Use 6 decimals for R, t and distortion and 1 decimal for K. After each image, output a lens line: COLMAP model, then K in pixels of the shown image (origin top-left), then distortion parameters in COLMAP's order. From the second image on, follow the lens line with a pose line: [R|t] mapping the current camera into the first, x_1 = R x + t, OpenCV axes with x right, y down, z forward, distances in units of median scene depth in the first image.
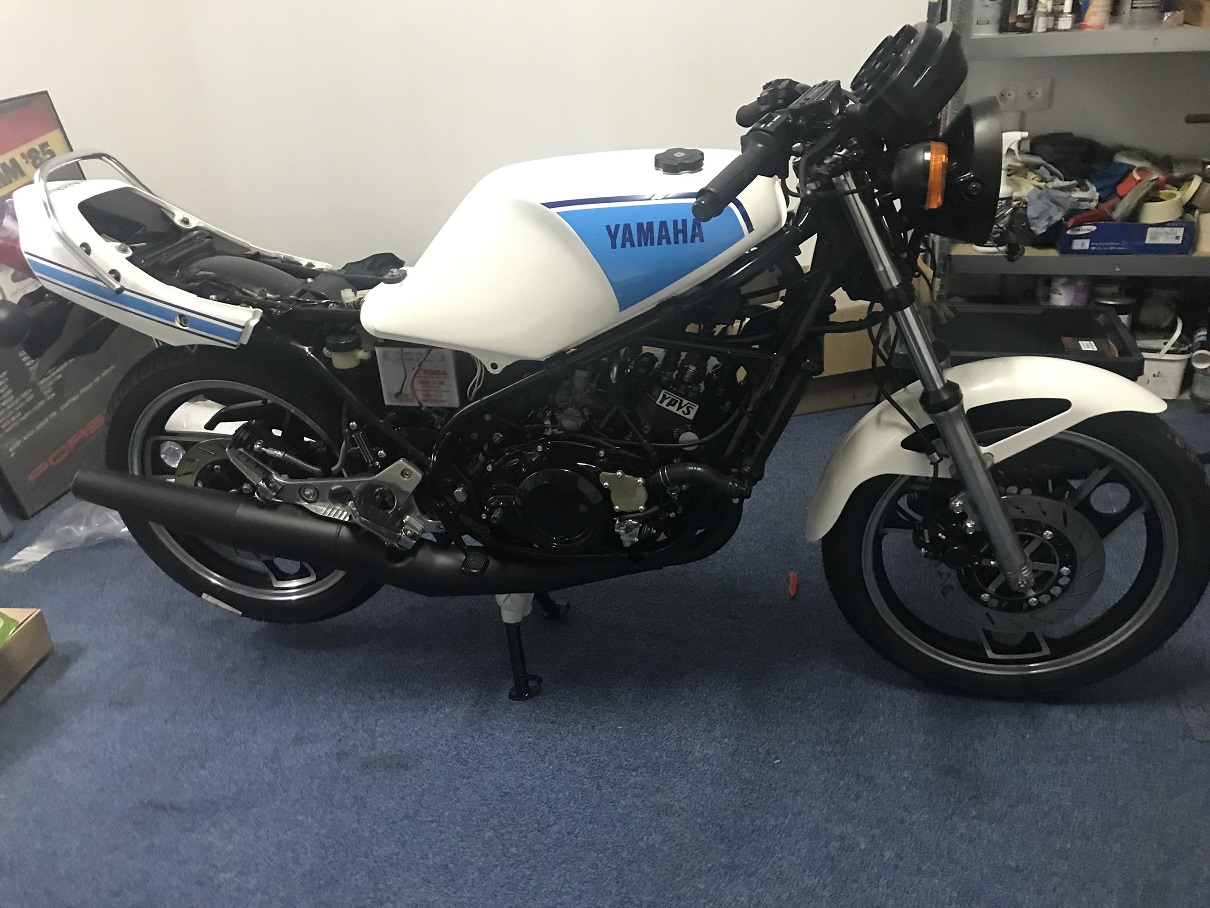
lens RADIAL K [[972.9, 0, 604.3], [0, 972.9, 451.5], [0, 0, 1]] dist [0.002388, 0.016257]
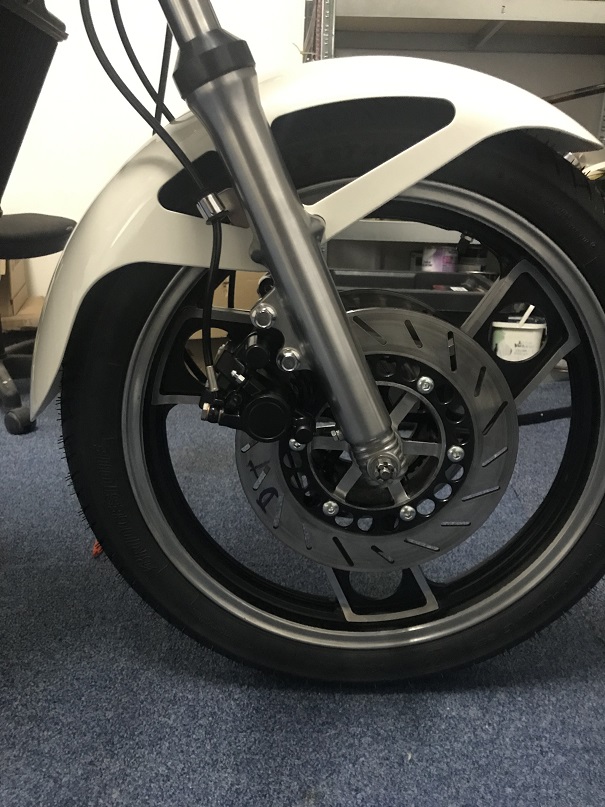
lens RADIAL K [[648.8, 0, 305.2], [0, 648.8, 404.8], [0, 0, 1]] dist [0.002388, 0.016257]
pose [[0.971096, 0.024846, 0.237393, 0.270584], [0.012746, 0.987750, -0.155520, 0.141440], [-0.238349, 0.154051, 0.958884, 0.596280]]
